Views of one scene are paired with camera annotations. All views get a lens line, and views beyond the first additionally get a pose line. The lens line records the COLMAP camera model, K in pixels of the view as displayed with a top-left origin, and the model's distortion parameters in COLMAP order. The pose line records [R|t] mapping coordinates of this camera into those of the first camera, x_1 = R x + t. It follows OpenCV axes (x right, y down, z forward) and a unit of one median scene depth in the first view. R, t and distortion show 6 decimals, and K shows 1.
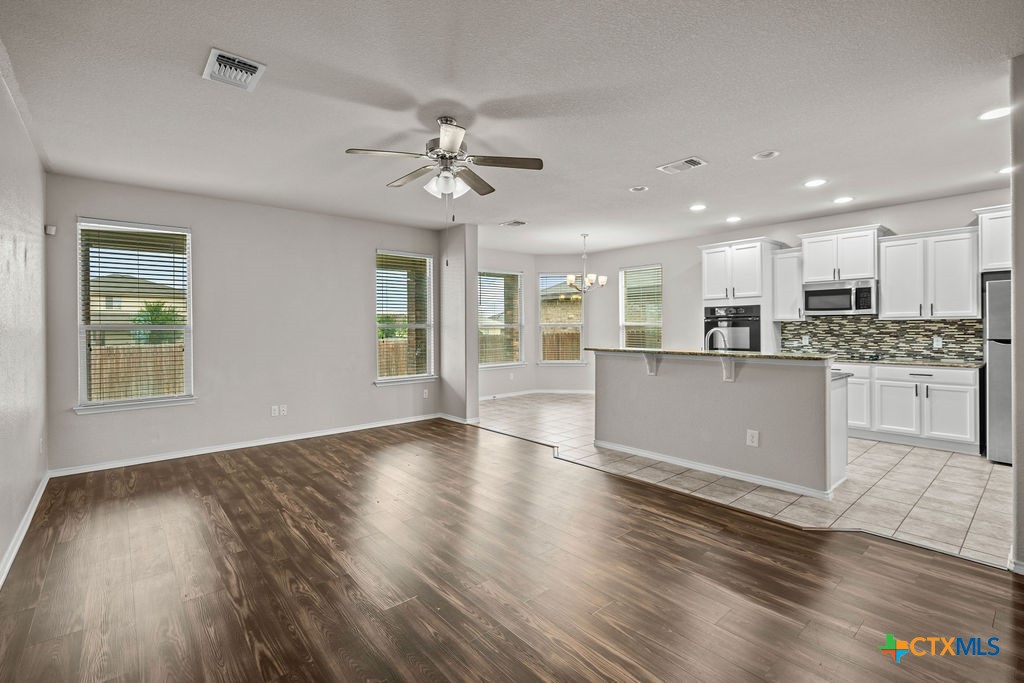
lens RADIAL K [[465.4, 0, 509.4], [0, 465.4, 329.4], [0, 0, 1]] dist [0.000912, 0.000169]
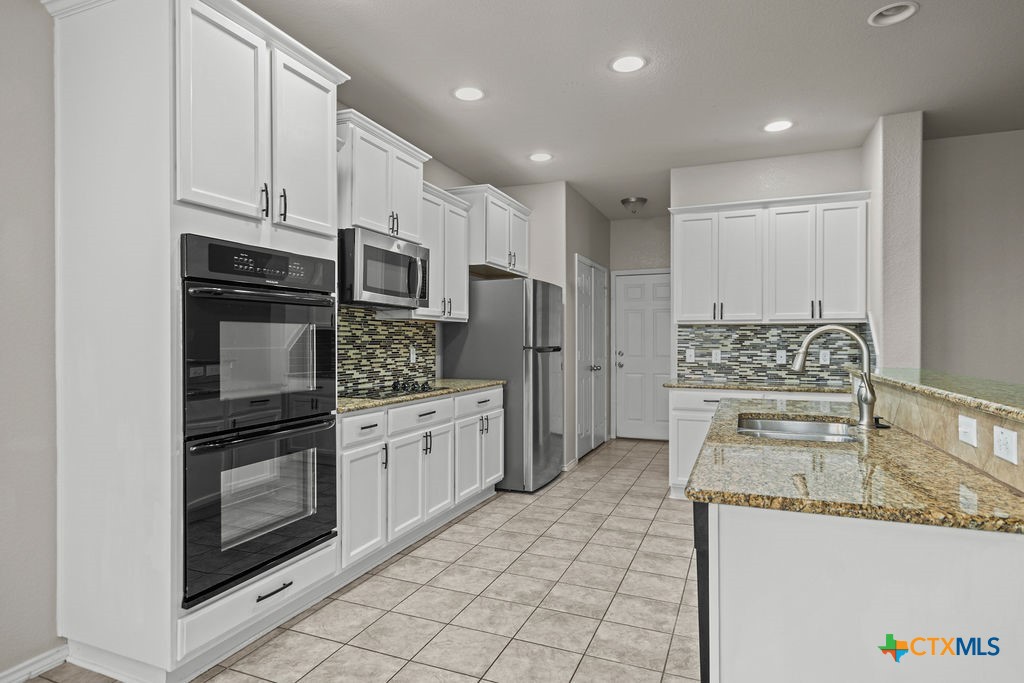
lens RADIAL K [[563.1, 0, 512.0], [0, 563.1, 341.5], [0, 0, 1]] dist [0.003002, 0.000960]
pose [[-0.451701, 0.002210, 0.892167, 0.110806], [0.003097, 0.999995, -0.000909, 0.009024], [-0.892164, 0.002352, -0.451705, 1.201941]]
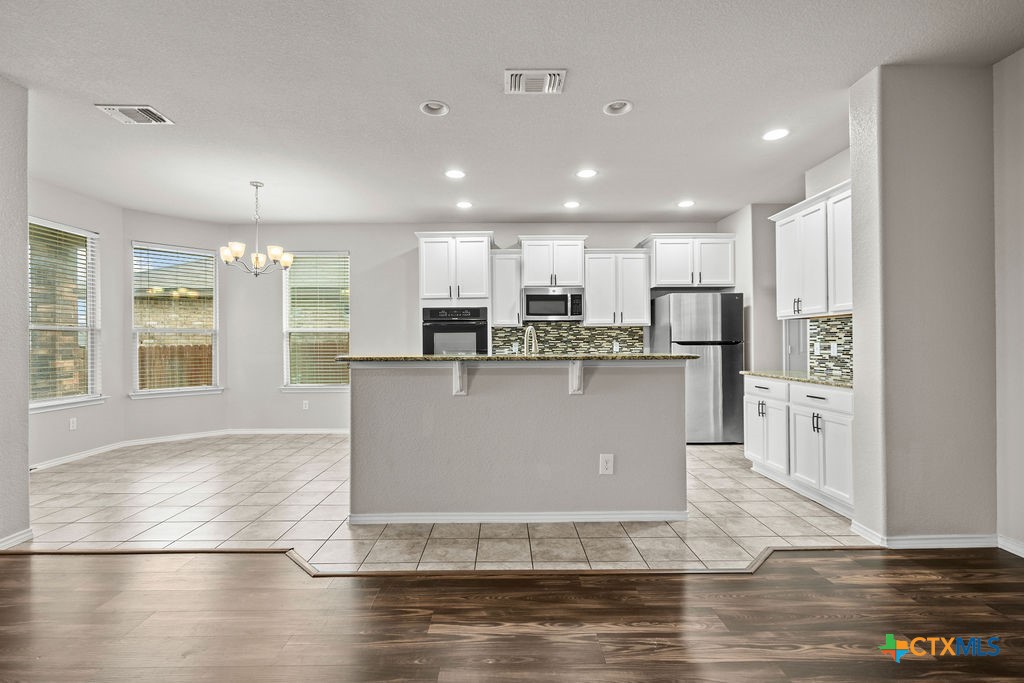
lens RADIAL K [[466.7, 0, 510.1], [0, 466.7, 344.0], [0, 0, 1]] dist [-0.003741, 0.000195]
pose [[0.644974, 0.000163, 0.764205, -0.128359], [0.006024, 0.999968, -0.005297, 0.024888], [-0.764181, 0.008020, 0.644952, 0.439880]]
